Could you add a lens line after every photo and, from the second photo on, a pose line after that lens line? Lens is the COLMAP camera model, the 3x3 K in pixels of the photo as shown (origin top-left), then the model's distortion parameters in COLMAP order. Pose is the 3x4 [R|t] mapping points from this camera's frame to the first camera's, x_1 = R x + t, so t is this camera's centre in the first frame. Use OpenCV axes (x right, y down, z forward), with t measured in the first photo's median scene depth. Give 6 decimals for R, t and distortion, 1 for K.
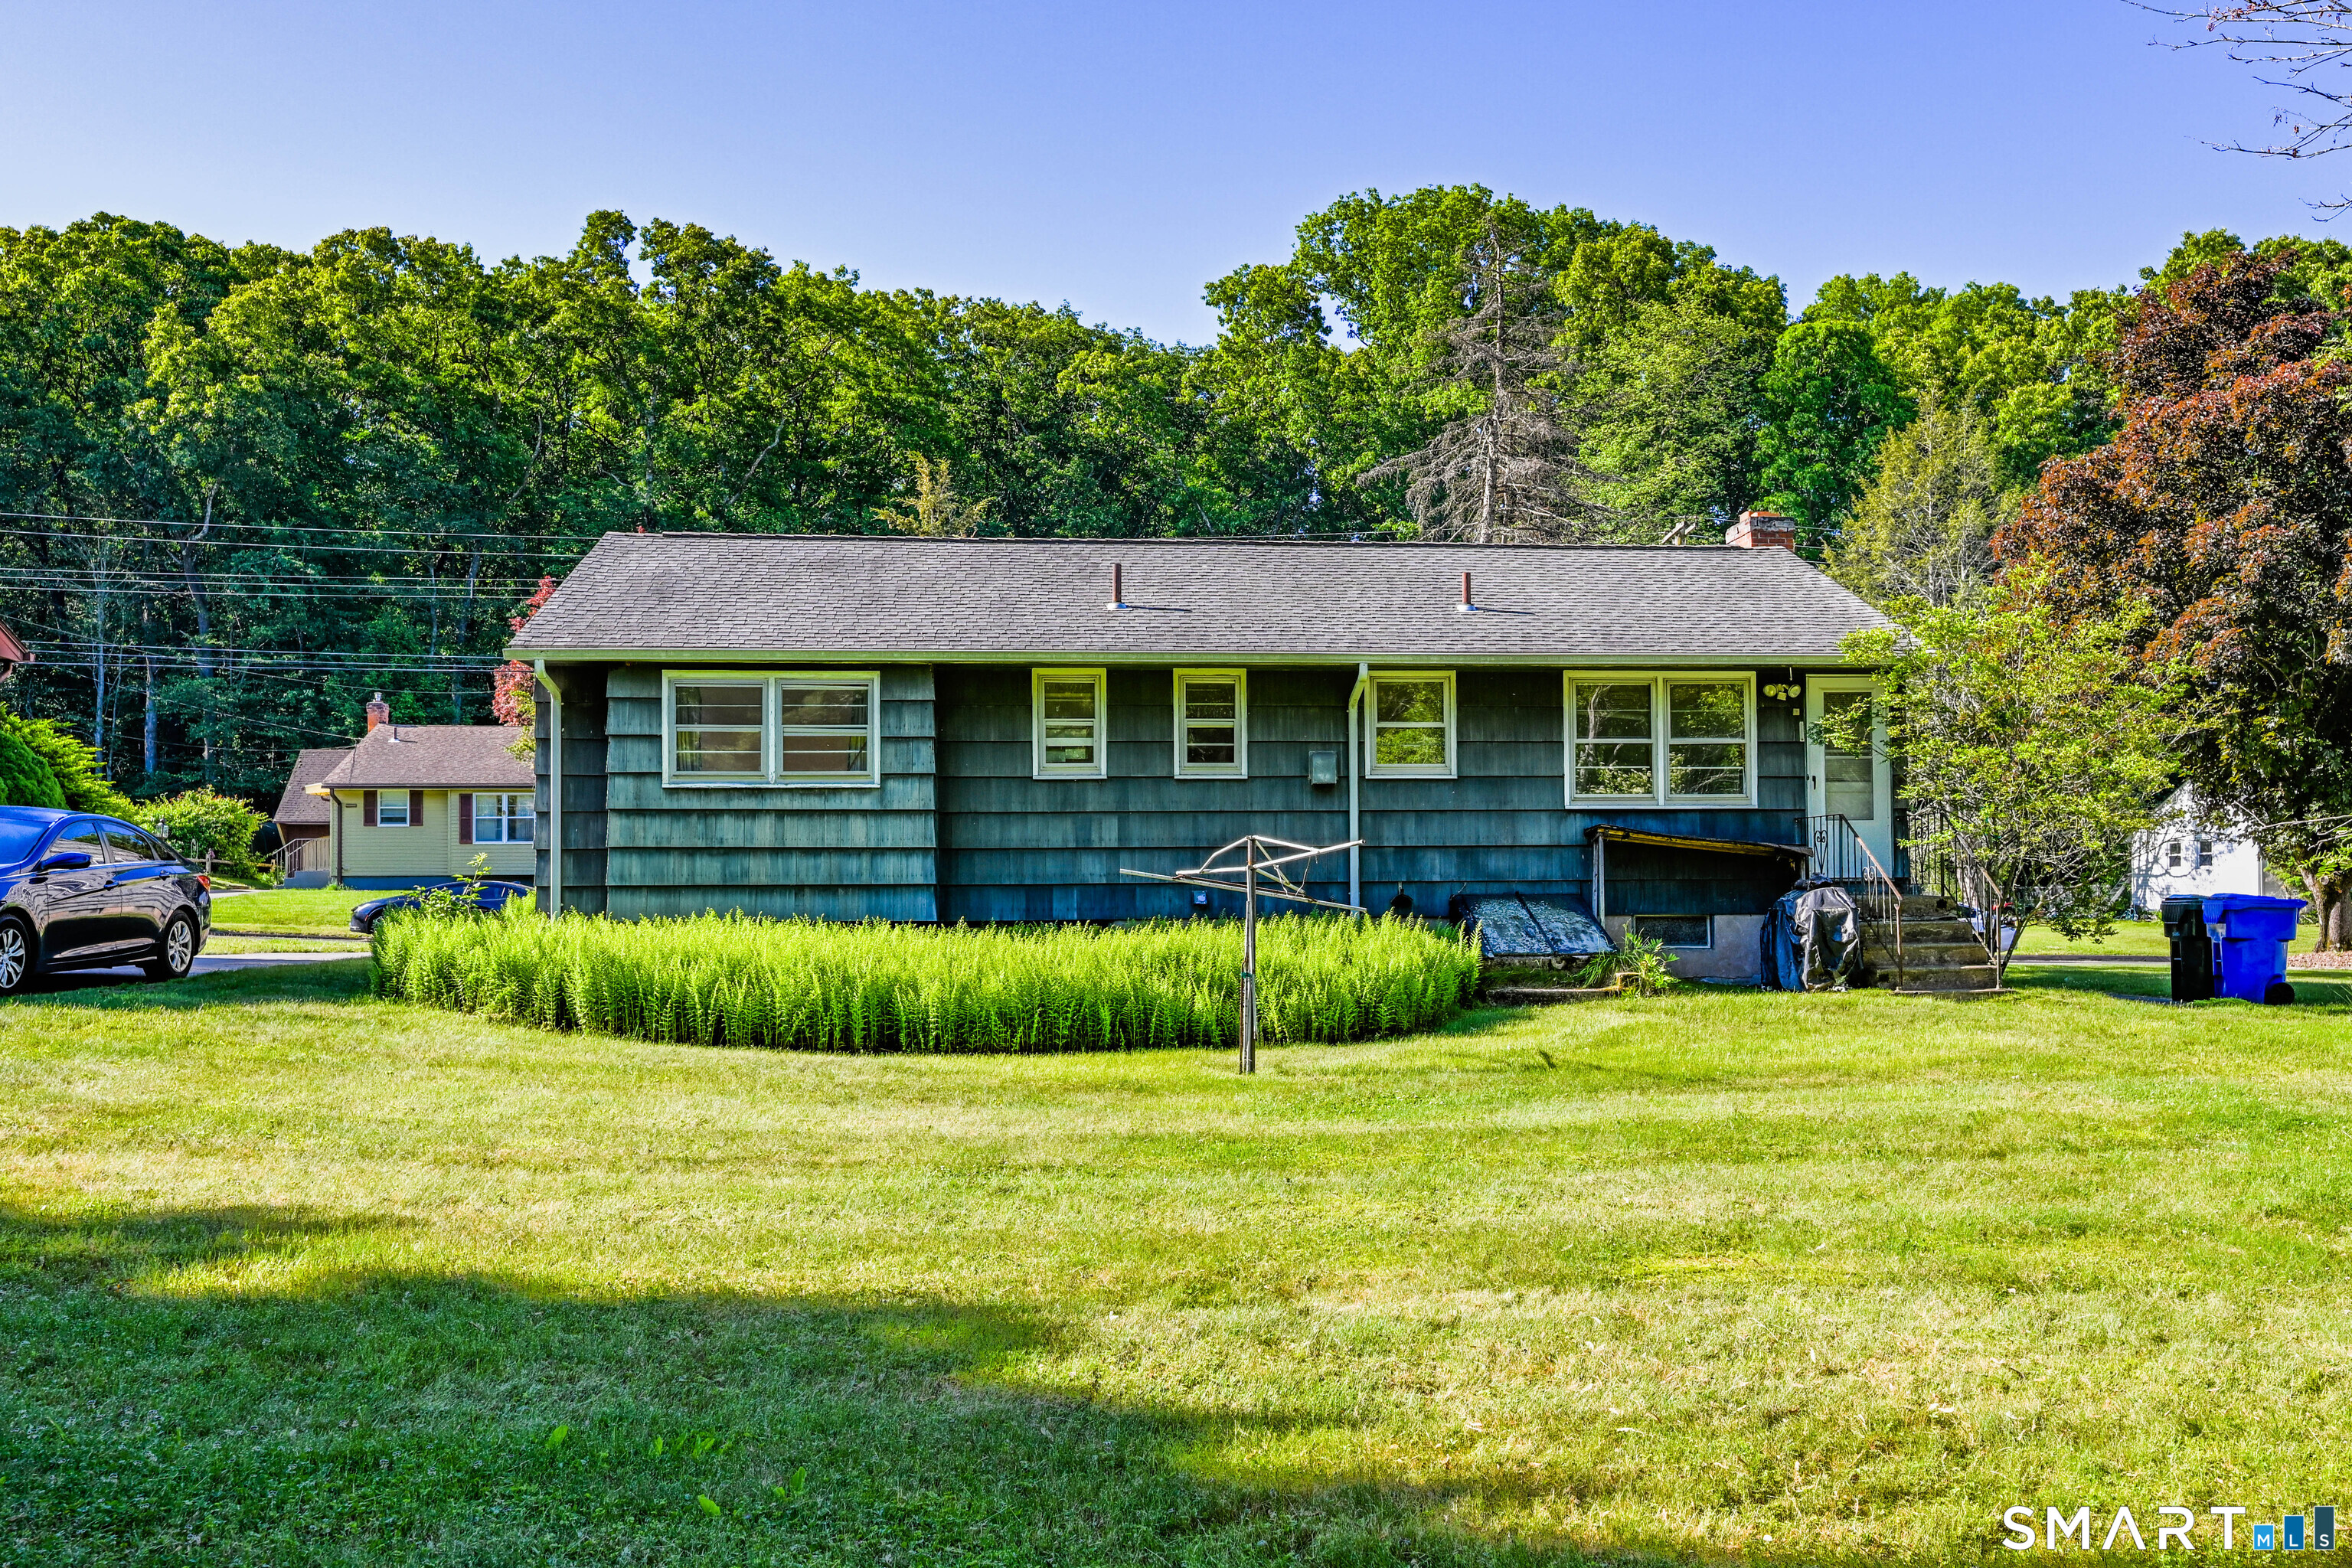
lens RADIAL K [[1719.3, 0, 1177.0], [0, 1719.3, 787.1], [0, 0, 1]] dist [0.000786, 0.001489]
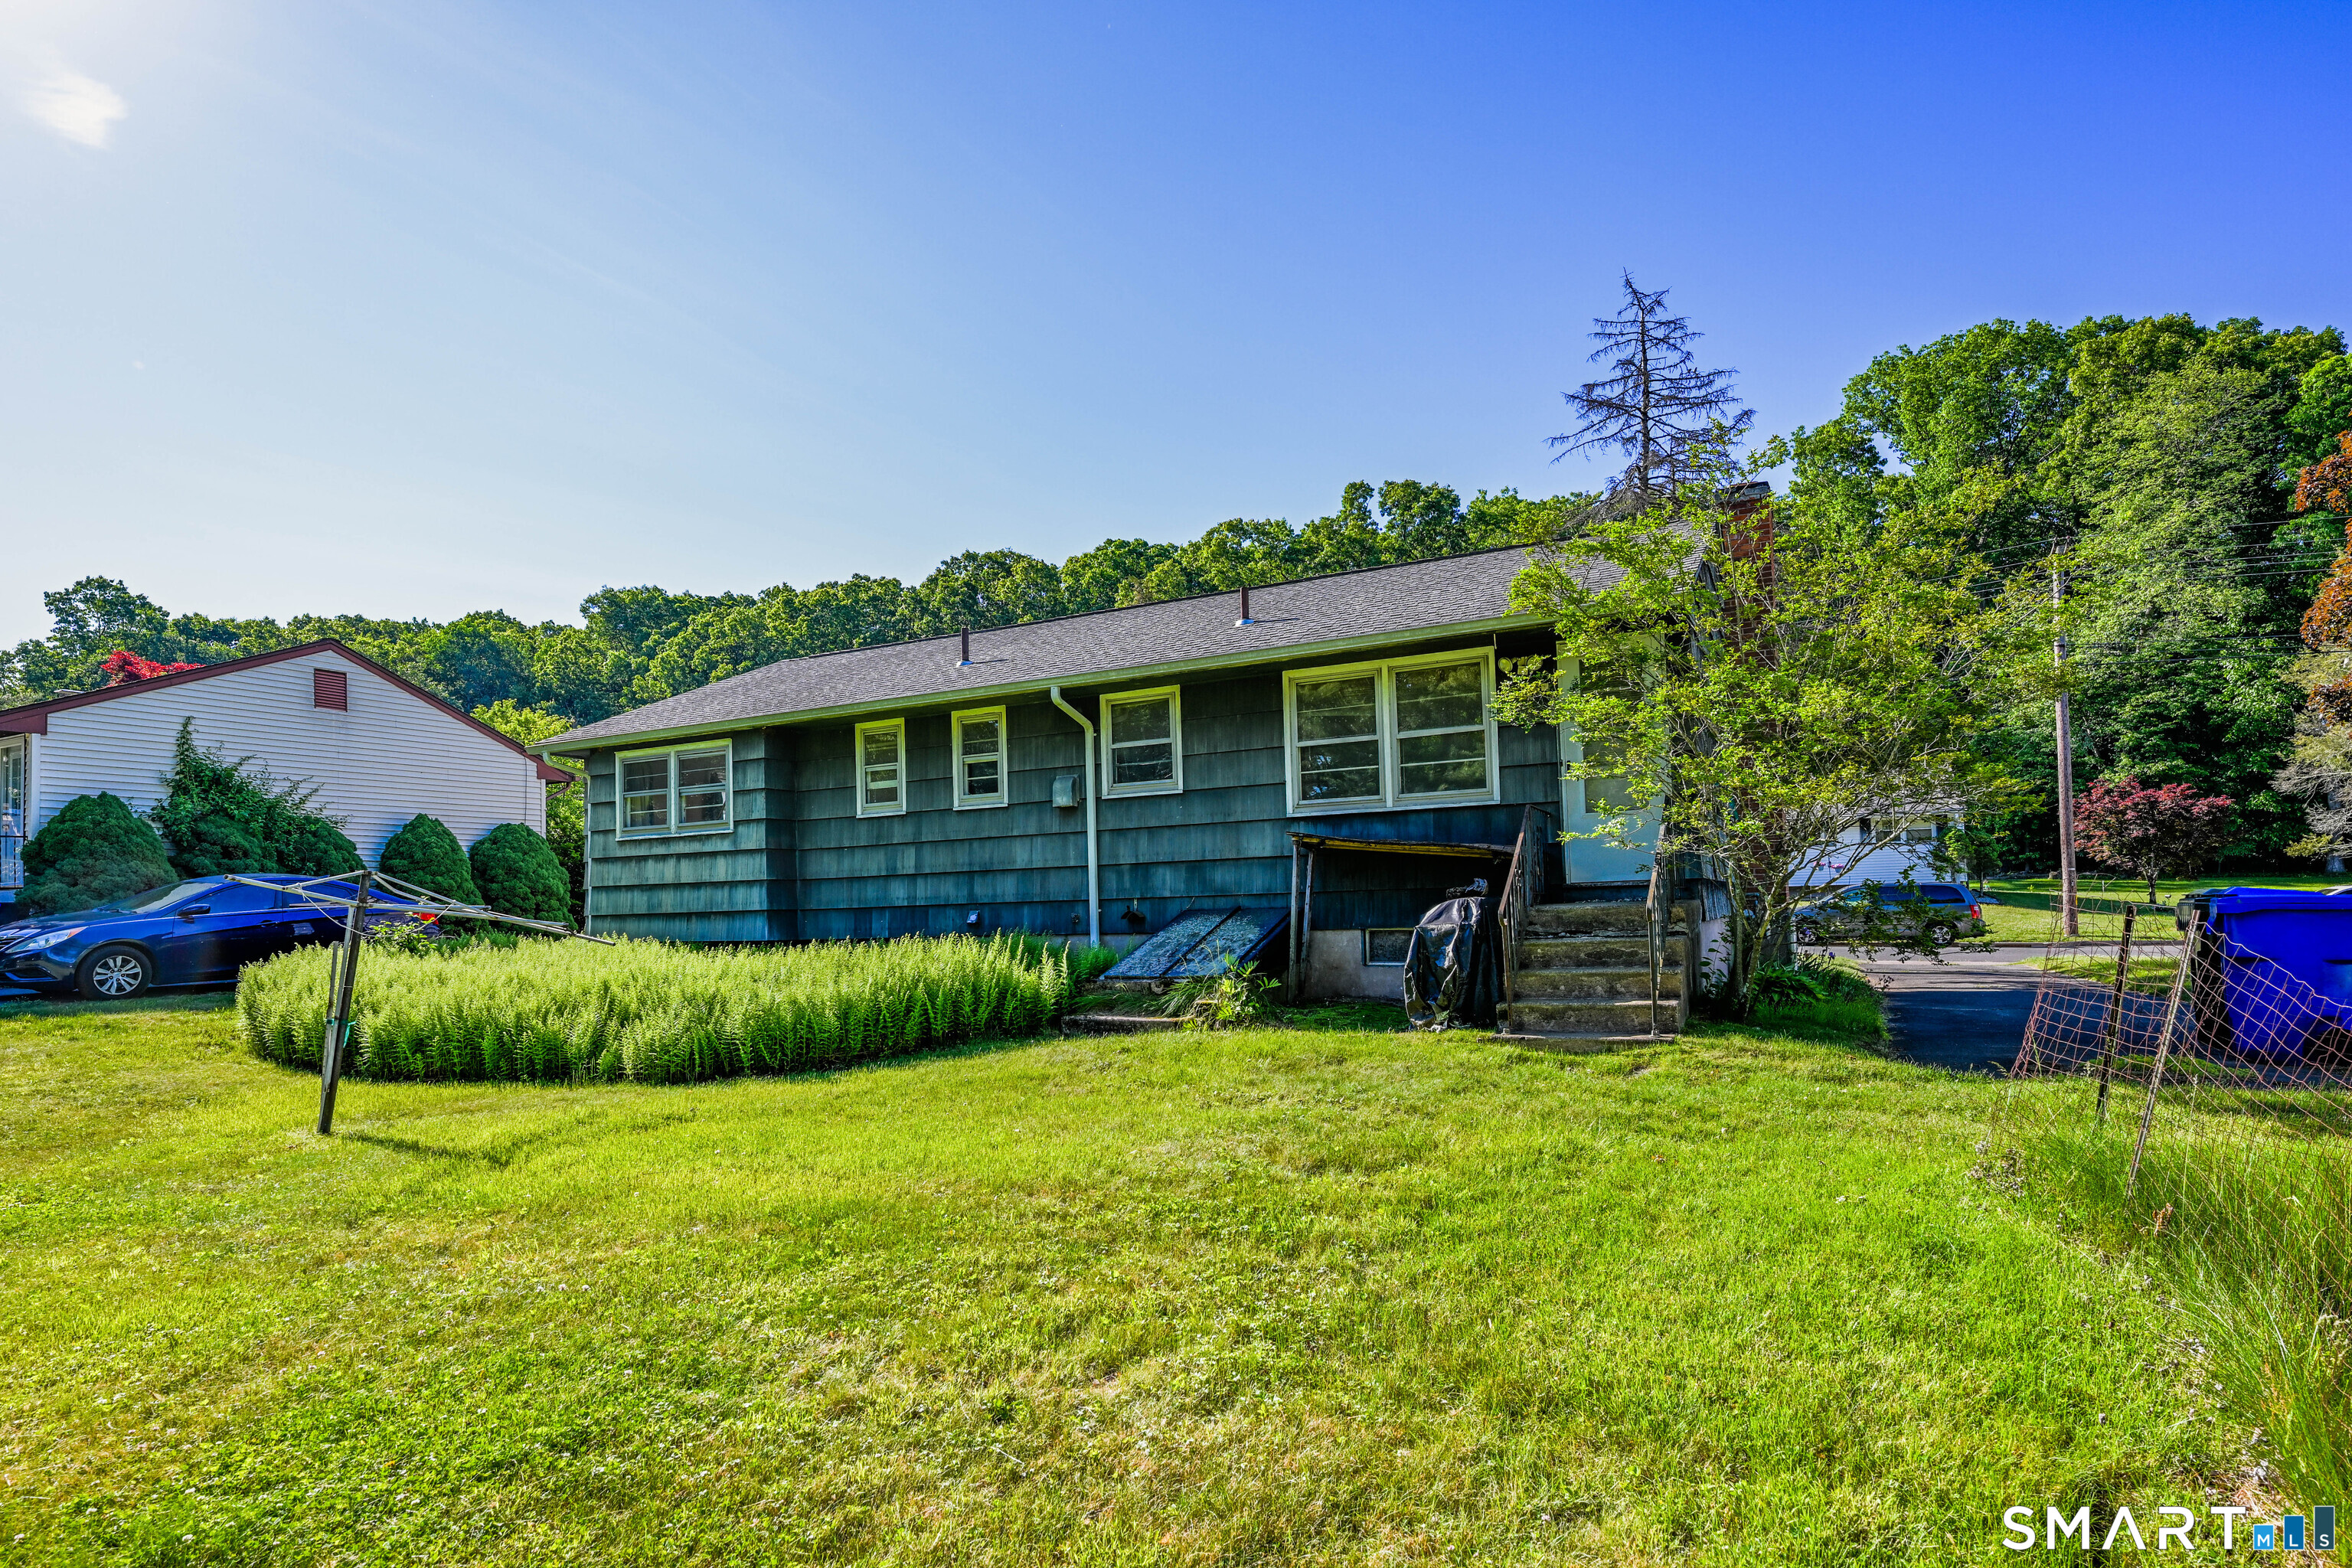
lens RADIAL K [[1082.0, 0, 1178.5], [0, 1082.0, 840.9], [0, 0, 1]] dist [0.000690, 0.000505]
pose [[0.878907, -0.046796, -0.474692, 0.457974], [0.053175, 0.998585, 0.000012, 0.022524], [0.474020, -0.025252, 0.880152, 0.450952]]
